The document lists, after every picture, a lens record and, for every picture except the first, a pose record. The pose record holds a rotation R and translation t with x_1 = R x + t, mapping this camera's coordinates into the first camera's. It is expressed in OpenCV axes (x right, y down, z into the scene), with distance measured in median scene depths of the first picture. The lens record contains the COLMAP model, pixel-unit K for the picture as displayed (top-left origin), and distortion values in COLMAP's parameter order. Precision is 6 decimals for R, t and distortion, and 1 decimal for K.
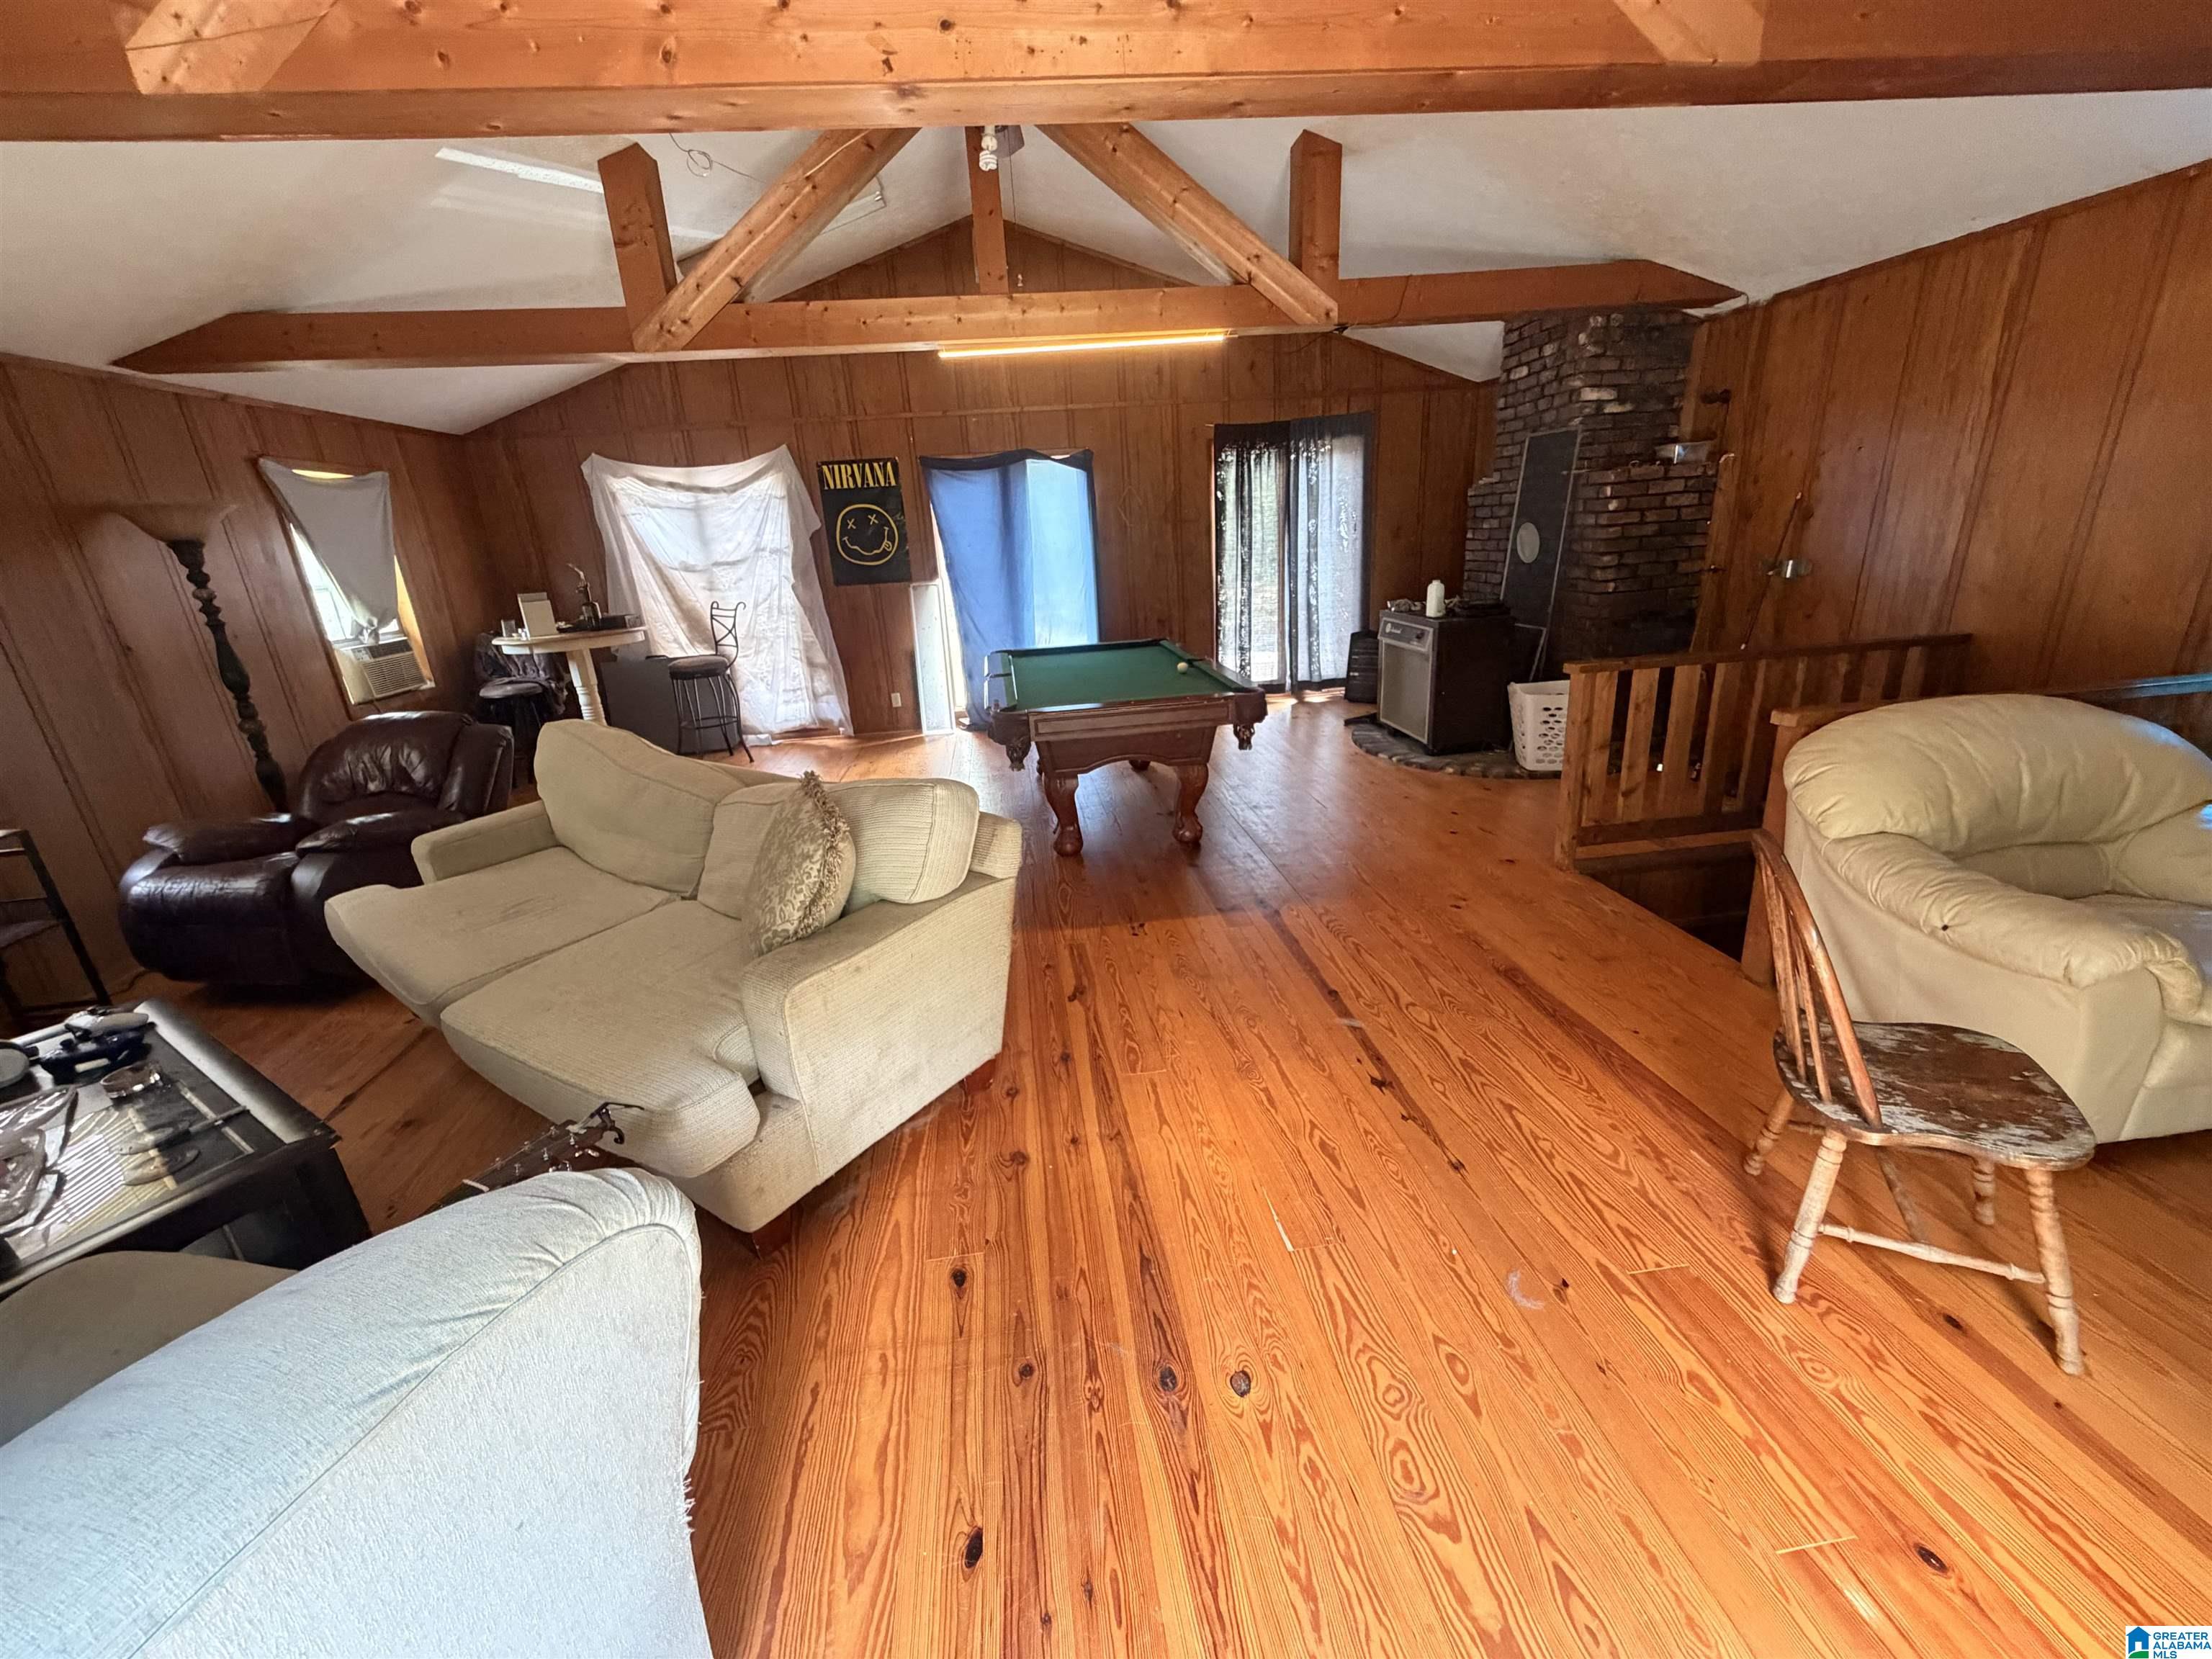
lens RADIAL K [[877.5, 0, 1102.6], [0, 877.5, 832.1], [0, 0, 1]] dist [0.002525, -0.001445]
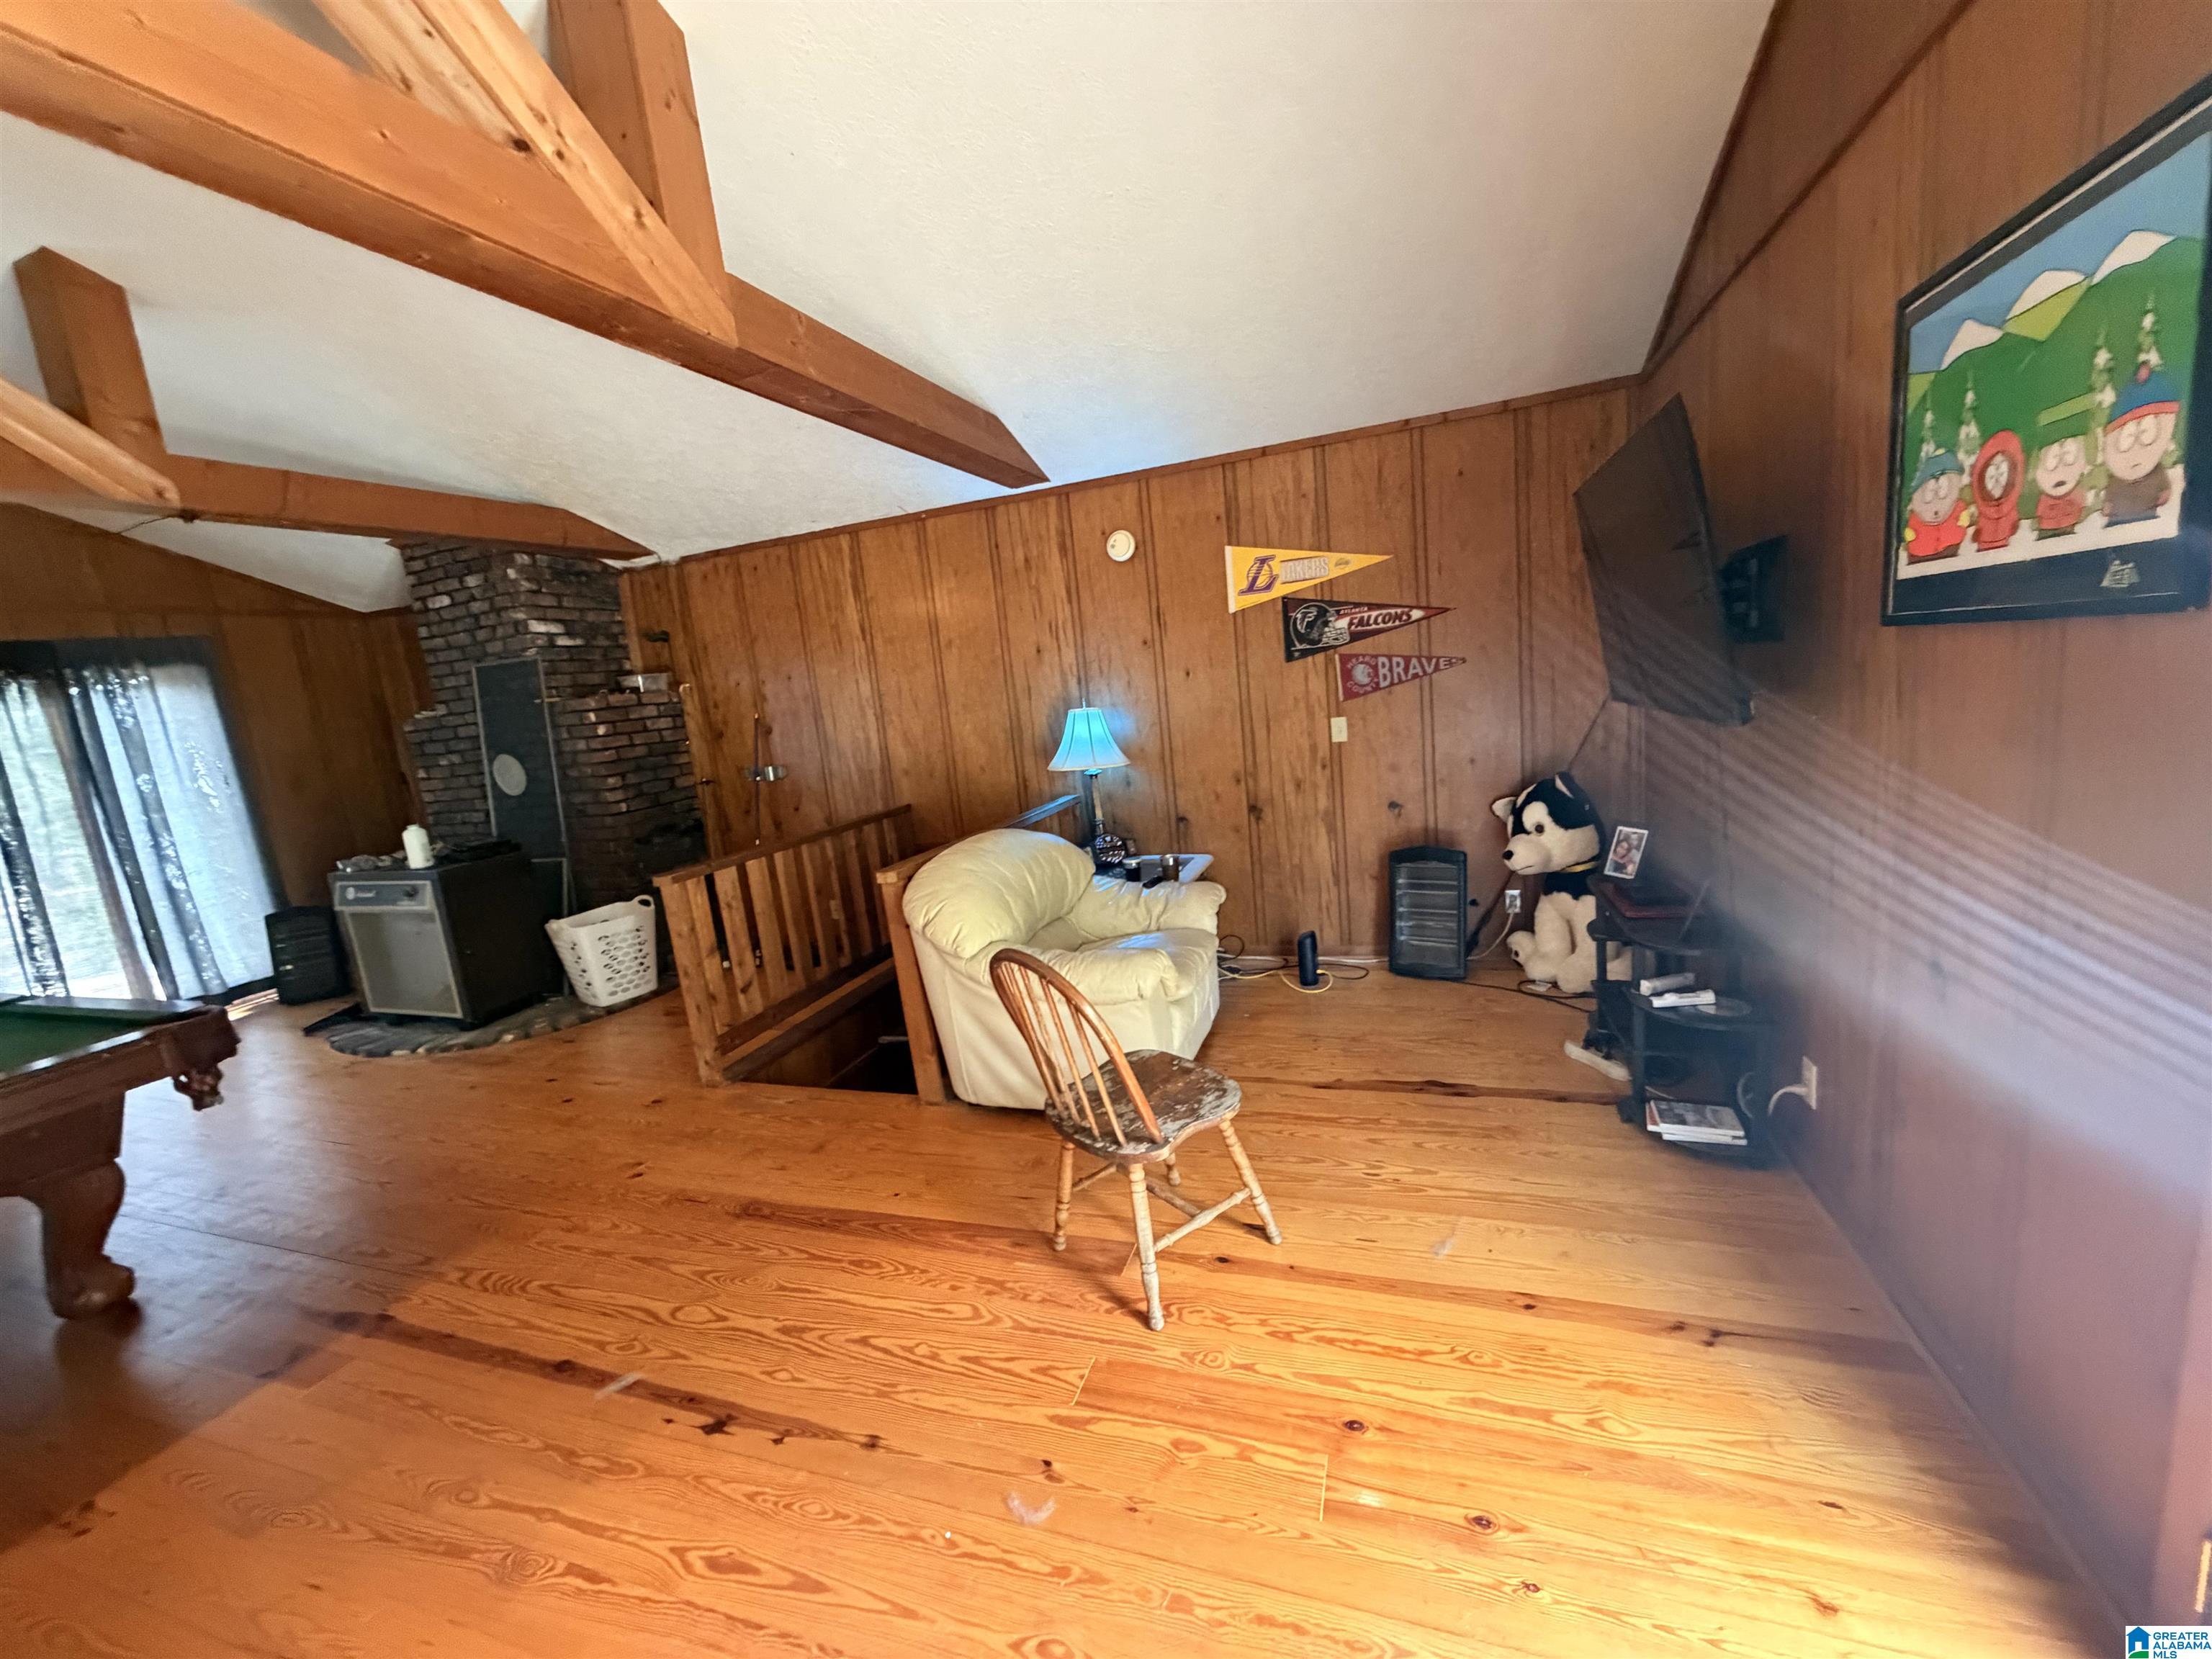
lens RADIAL K [[877.5, 0, 1106.1], [0, 877.5, 832.1], [0, 0, 1]] dist [0.002525, -0.001445]
pose [[0.445894, -0.137265, 0.884498, -0.081999], [0.361098, 0.931776, -0.037435, -0.024385], [-0.819016, 0.336083, 0.465040, 0.132505]]
